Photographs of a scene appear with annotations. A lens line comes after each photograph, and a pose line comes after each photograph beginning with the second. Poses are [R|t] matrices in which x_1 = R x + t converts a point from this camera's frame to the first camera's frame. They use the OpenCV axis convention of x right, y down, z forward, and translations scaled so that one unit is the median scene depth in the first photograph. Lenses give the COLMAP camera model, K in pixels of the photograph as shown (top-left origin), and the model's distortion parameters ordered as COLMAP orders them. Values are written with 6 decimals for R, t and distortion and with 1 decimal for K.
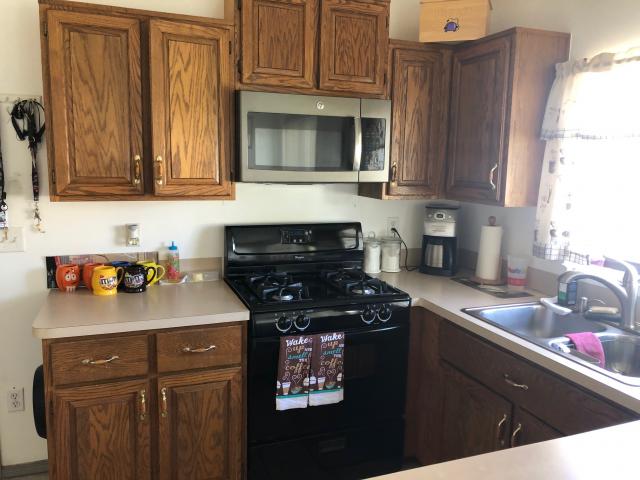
lens RADIAL K [[522.3, 0, 321.8], [0, 522.3, 234.4], [0, 0, 1]] dist [0.027074, -0.008159]
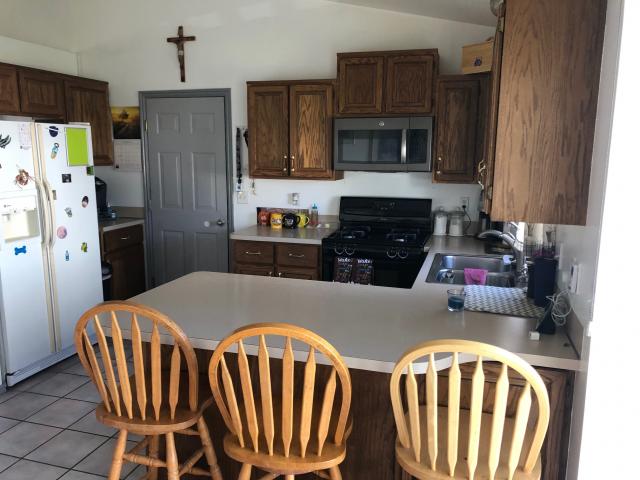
lens RADIAL K [[529.9, 0, 320.8], [0, 529.9, 257.6], [0, 0, 1]] dist [0.005331, -0.002997]
pose [[0.793749, 0.110741, -0.598079, 0.914032], [-0.074911, 0.993599, 0.084557, 0.045699], [0.603615, -0.022314, 0.796964, -0.465348]]
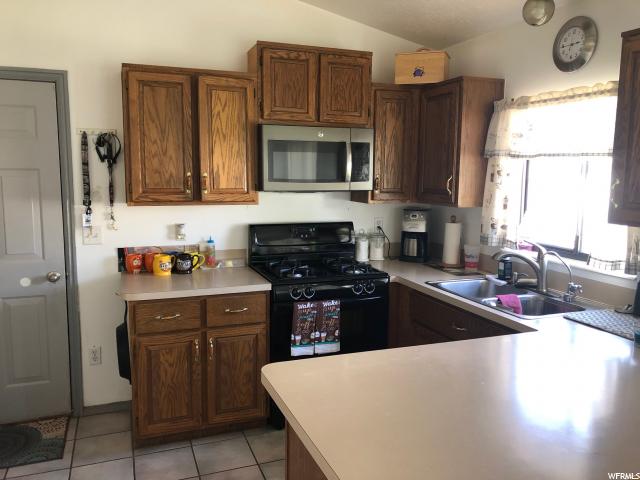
lens RADIAL K [[511.7, 0, 321.9], [0, 511.7, 234.9], [0, 0, 1]] dist [0.077033, -0.123531]
pose [[0.999945, -0.010448, -0.001248, -0.000754], [0.010424, 0.999780, -0.018210, 0.039672], [0.001438, 0.018196, 0.999833, -0.332690]]
